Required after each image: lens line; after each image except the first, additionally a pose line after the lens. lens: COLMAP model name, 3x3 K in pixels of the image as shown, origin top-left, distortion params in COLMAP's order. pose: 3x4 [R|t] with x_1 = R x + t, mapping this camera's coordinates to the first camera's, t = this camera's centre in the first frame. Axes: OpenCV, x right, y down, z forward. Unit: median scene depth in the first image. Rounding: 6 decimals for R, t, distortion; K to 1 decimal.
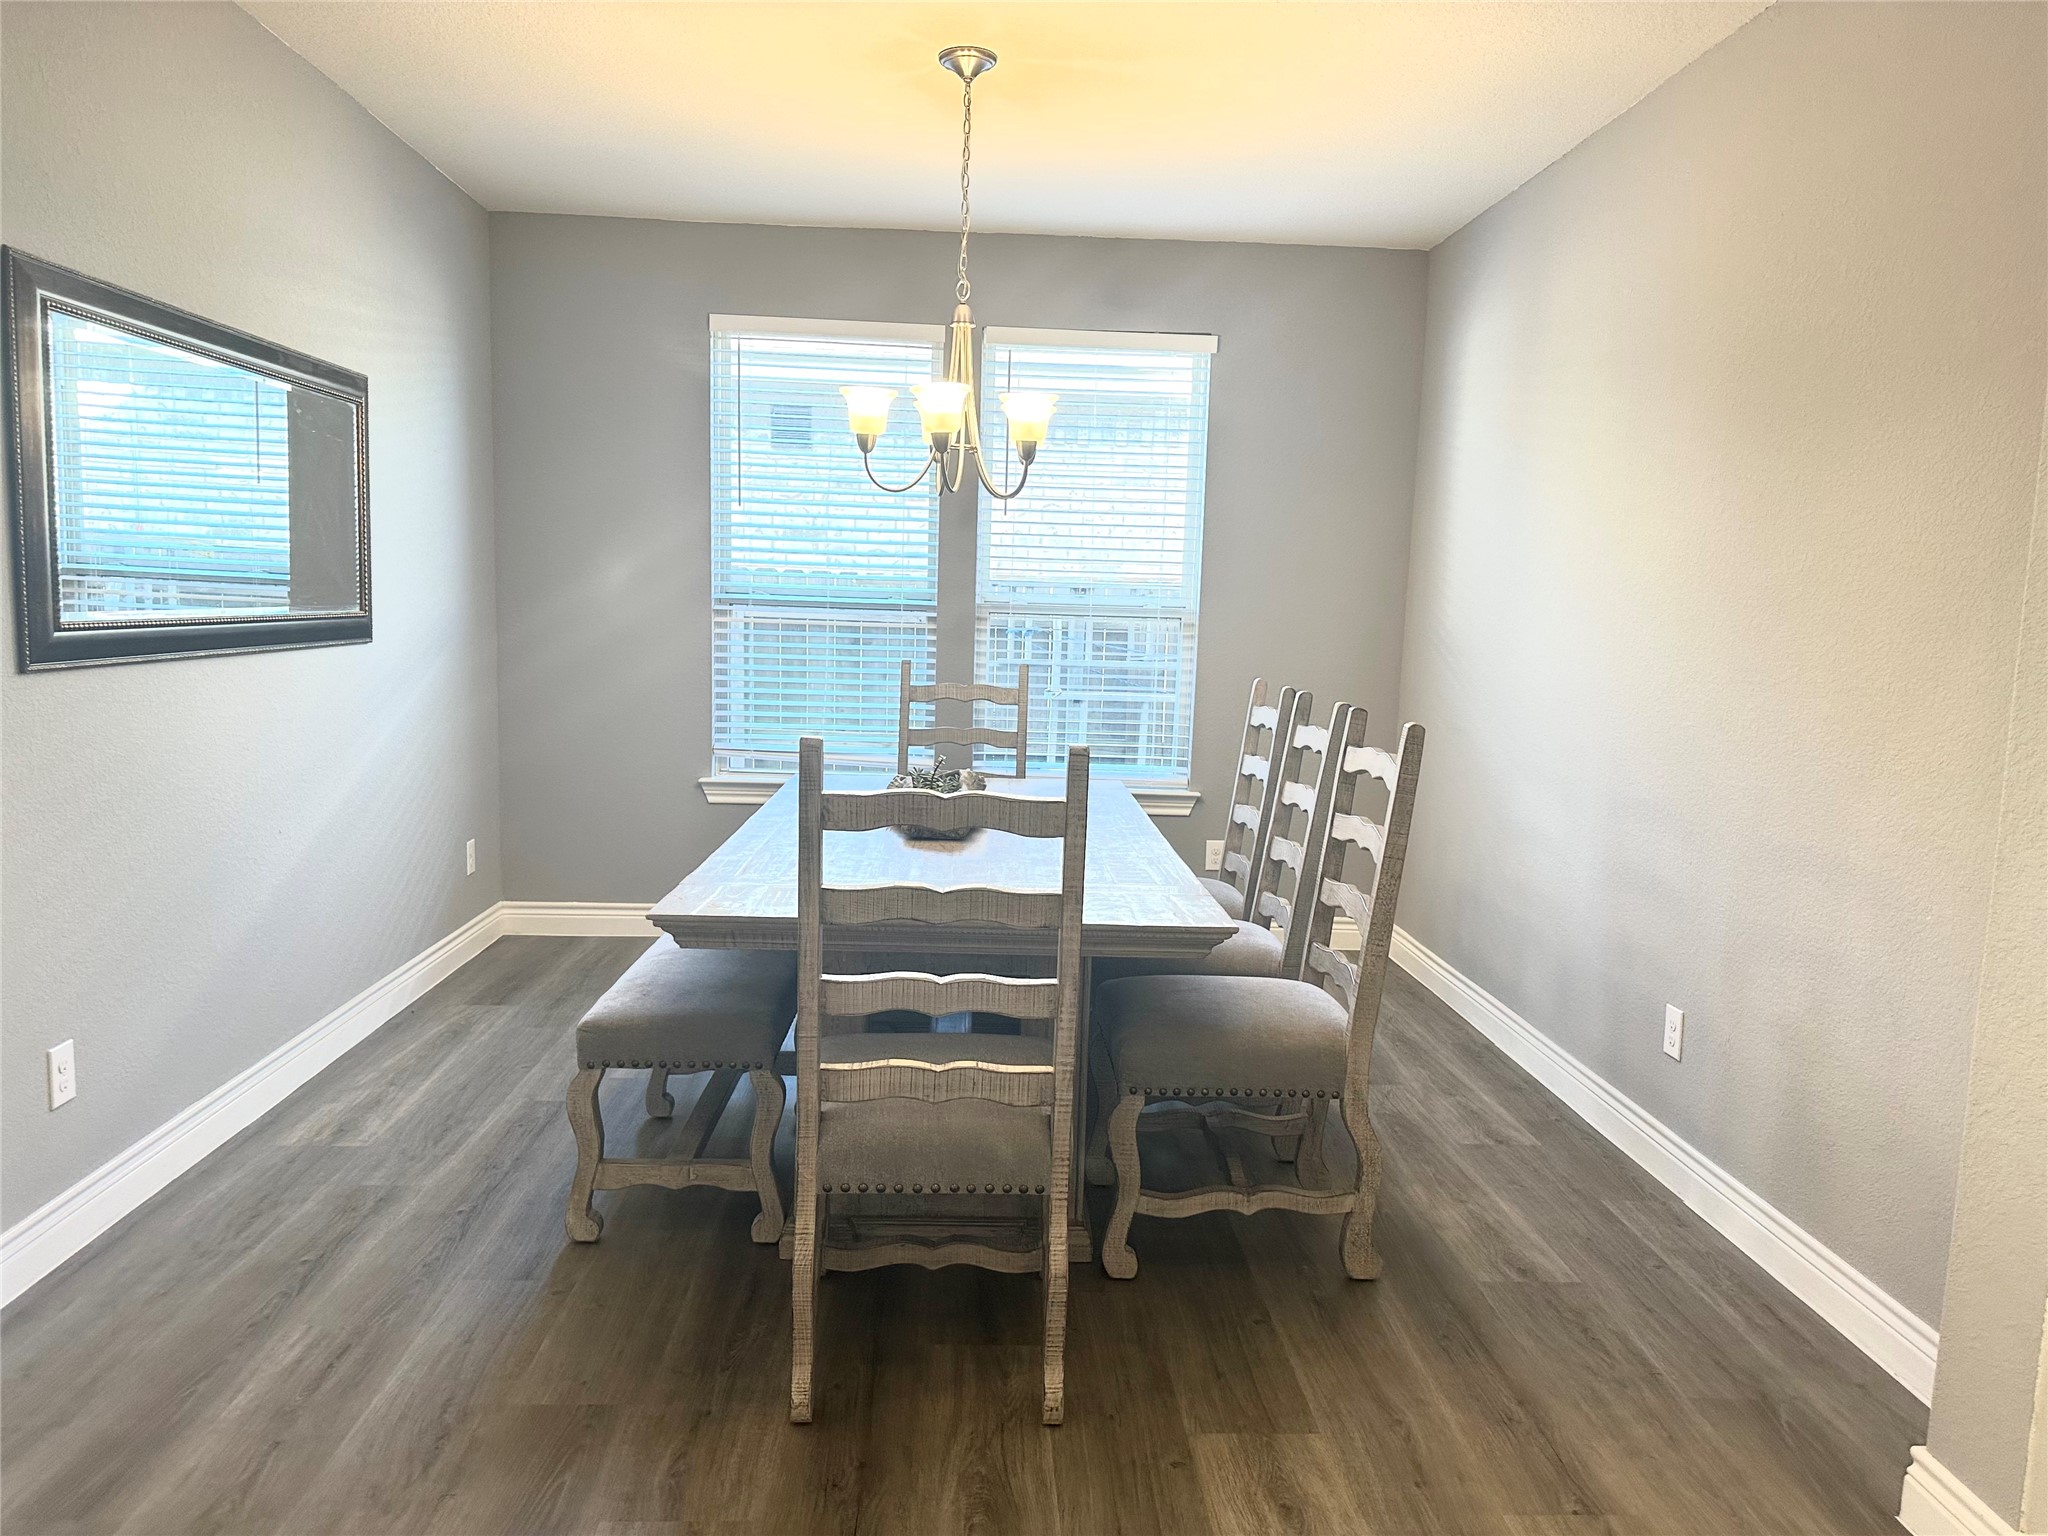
lens RADIAL K [[1440.0, 0, 1024.0], [0, 1440.0, 768.0], [0, 0, 1]] dist [0.004095, 0.000728]
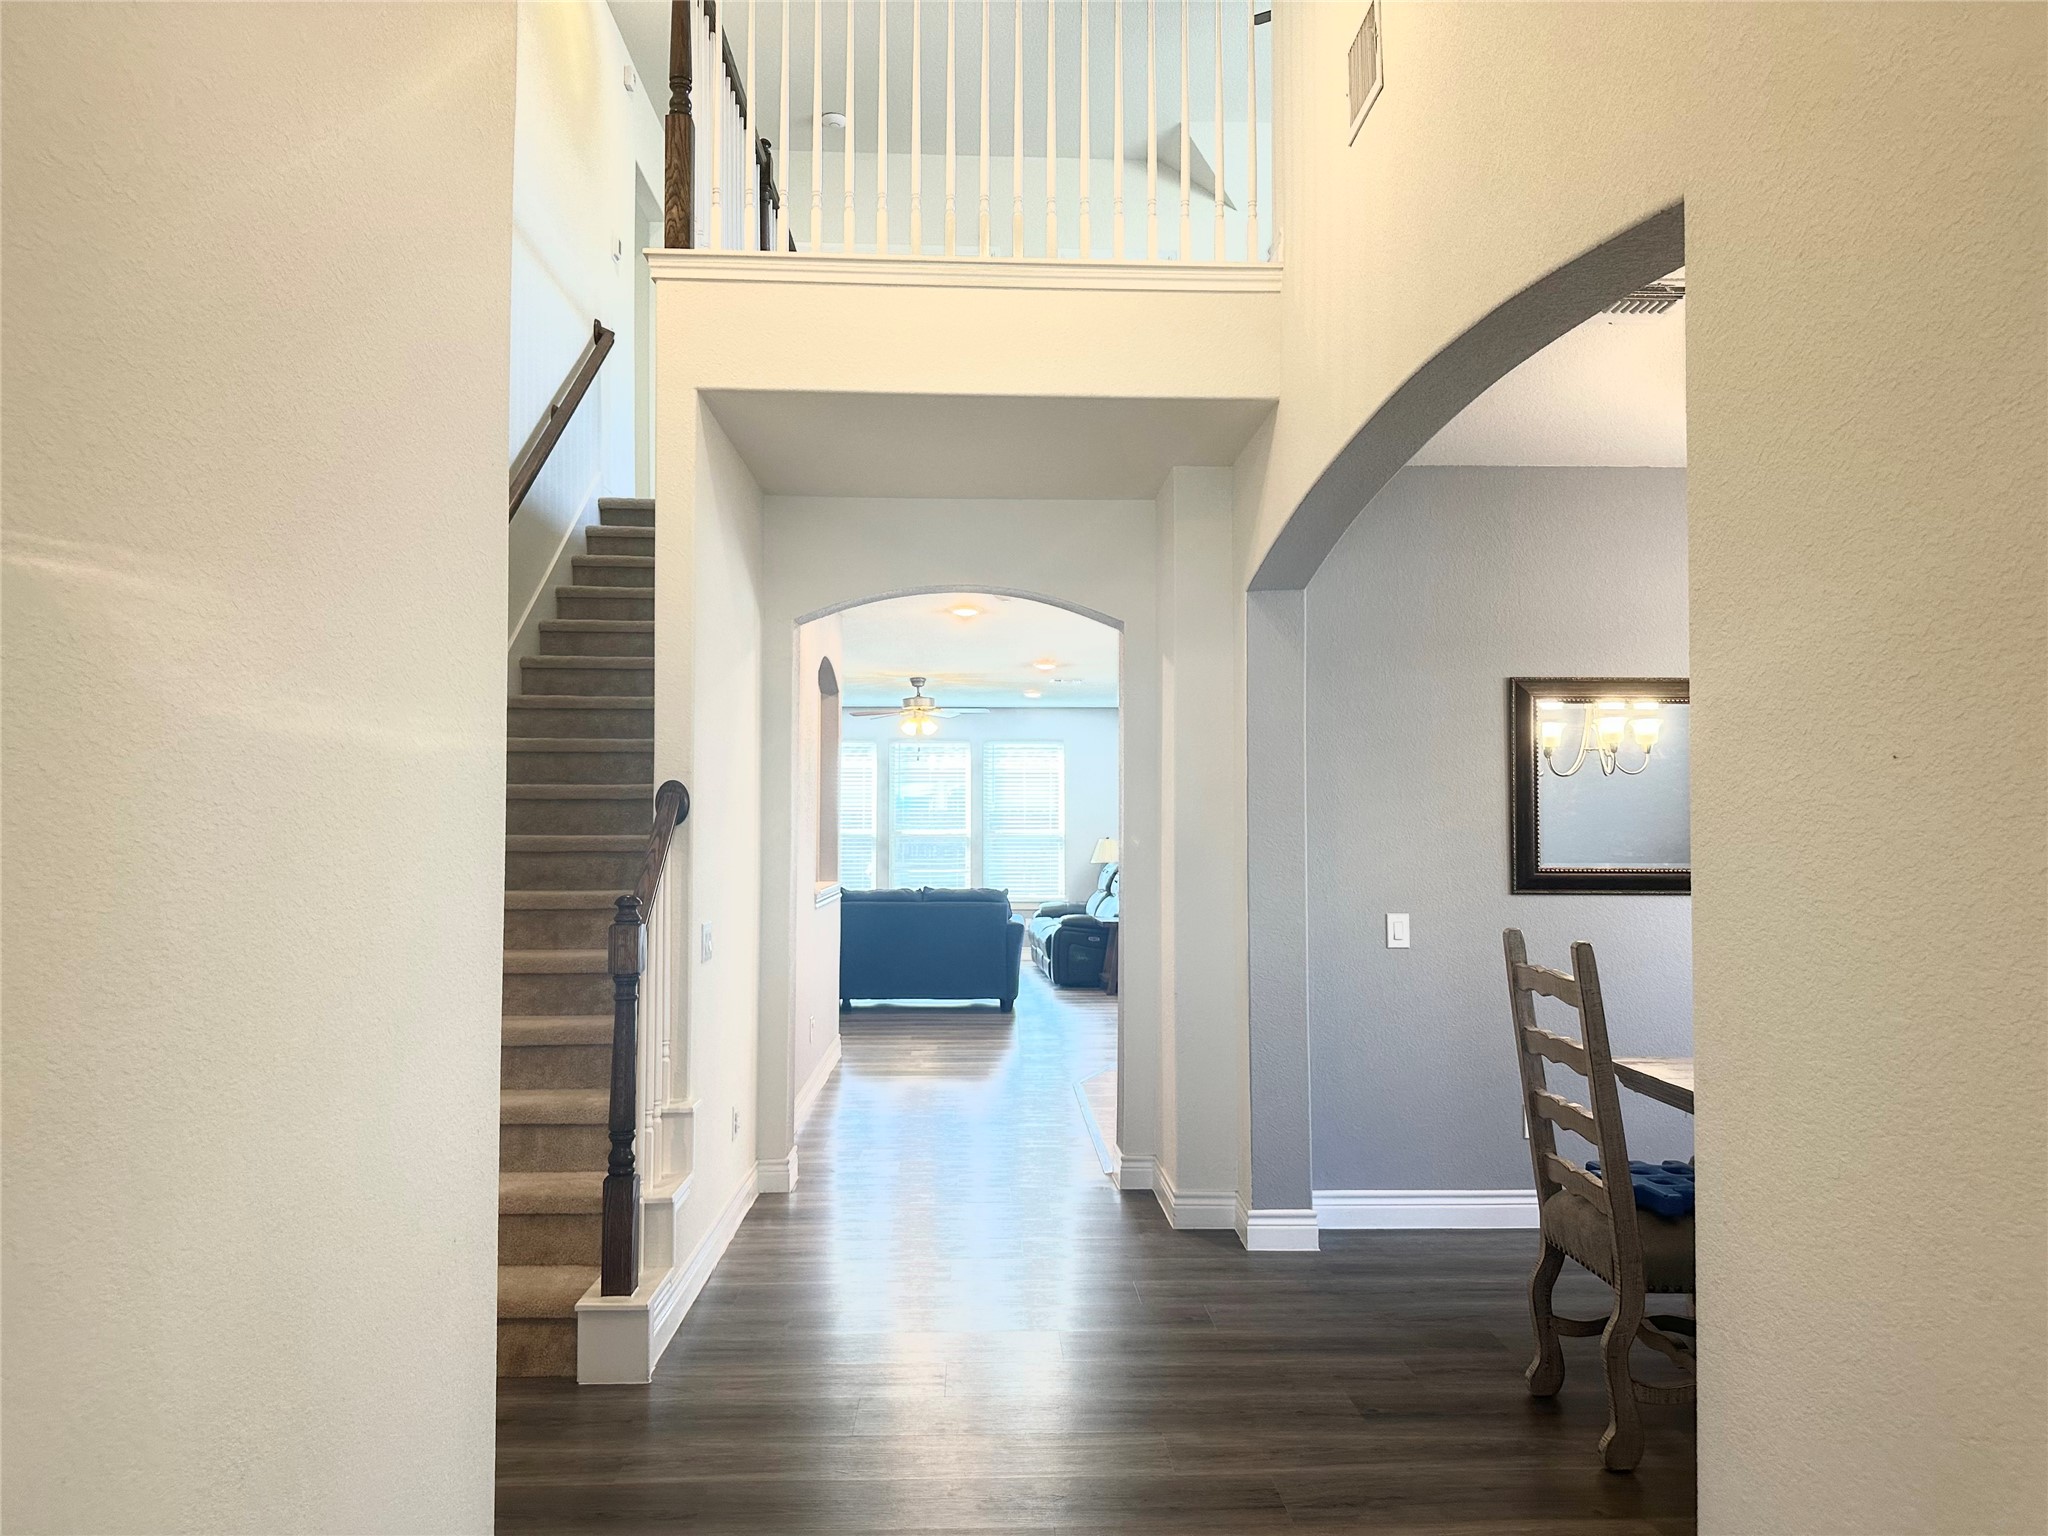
lens RADIAL K [[1440.0, 0, 1024.0], [0, 1440.0, 768.0], [0, 0, 1]] dist [0.004095, 0.000728]
pose [[-0.005945, -0.075085, -0.997159, 1.341164], [-0.118248, 0.990233, -0.073859, -0.015631], [0.992966, 0.117473, -0.014765, 0.407164]]
